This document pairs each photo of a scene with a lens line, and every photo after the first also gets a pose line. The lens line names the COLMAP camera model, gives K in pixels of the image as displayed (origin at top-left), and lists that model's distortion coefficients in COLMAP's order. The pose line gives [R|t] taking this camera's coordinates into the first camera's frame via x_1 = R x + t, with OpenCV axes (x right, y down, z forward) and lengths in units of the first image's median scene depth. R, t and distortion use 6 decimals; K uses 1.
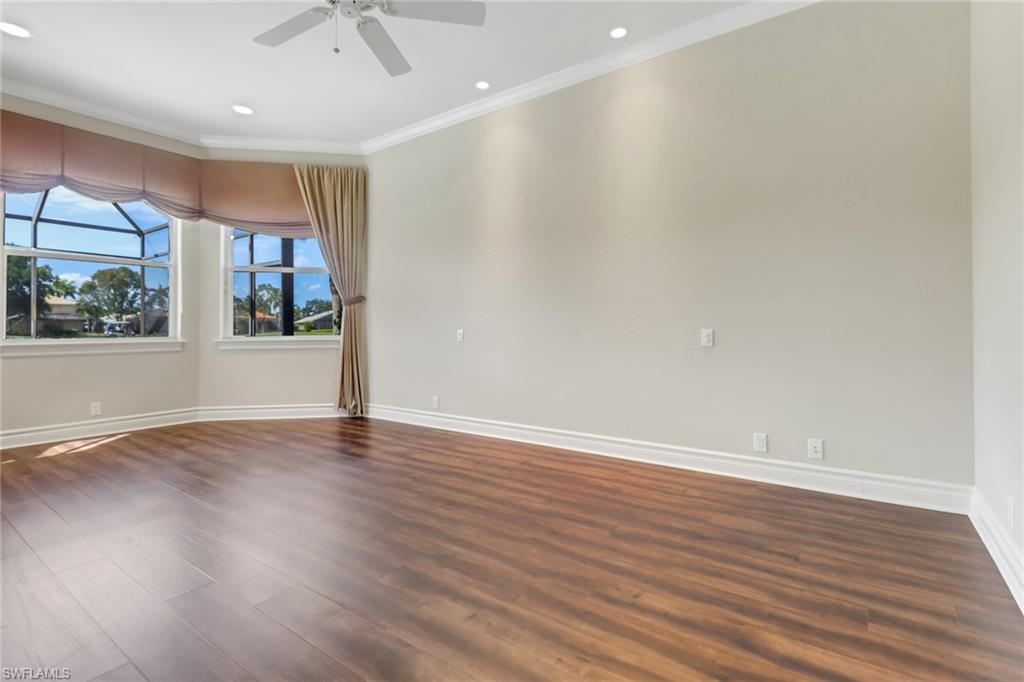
lens RADIAL K [[484.7, 0, 510.7], [0, 484.7, 332.9], [0, 0, 1]] dist [0.001371, -0.000595]
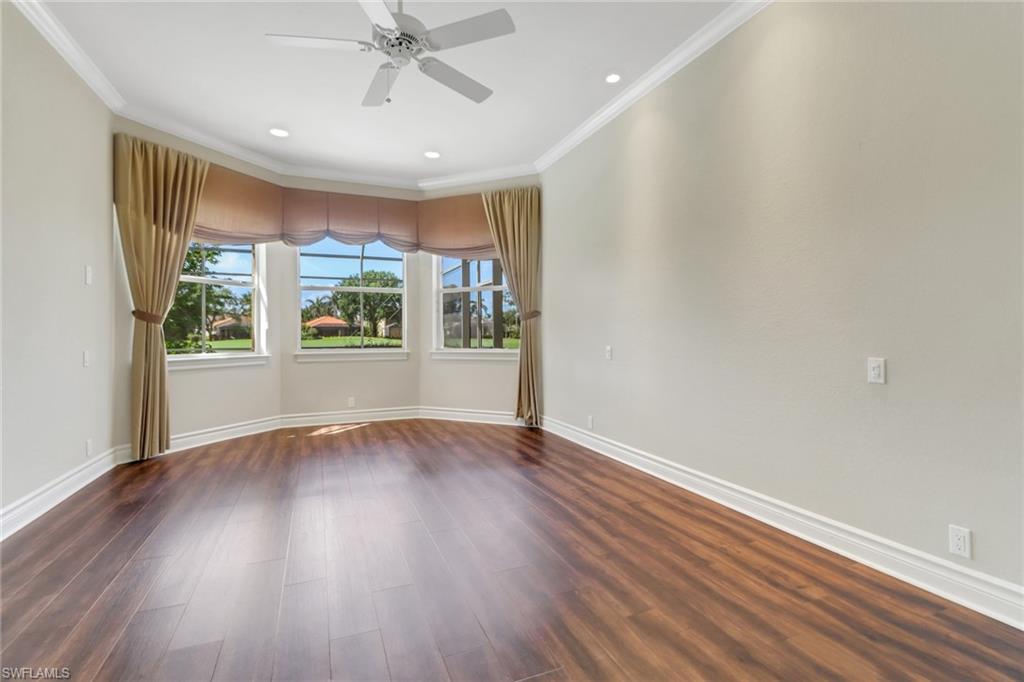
lens RADIAL K [[490.4, 0, 512.0], [0, 490.4, 341.0], [0, 0, 1]] dist [0.019900, -0.021304]
pose [[0.846096, 0.007243, -0.532982, 0.207642], [-0.002932, 0.999956, 0.008935, -0.021821], [0.533023, -0.005997, 0.846079, 0.089334]]
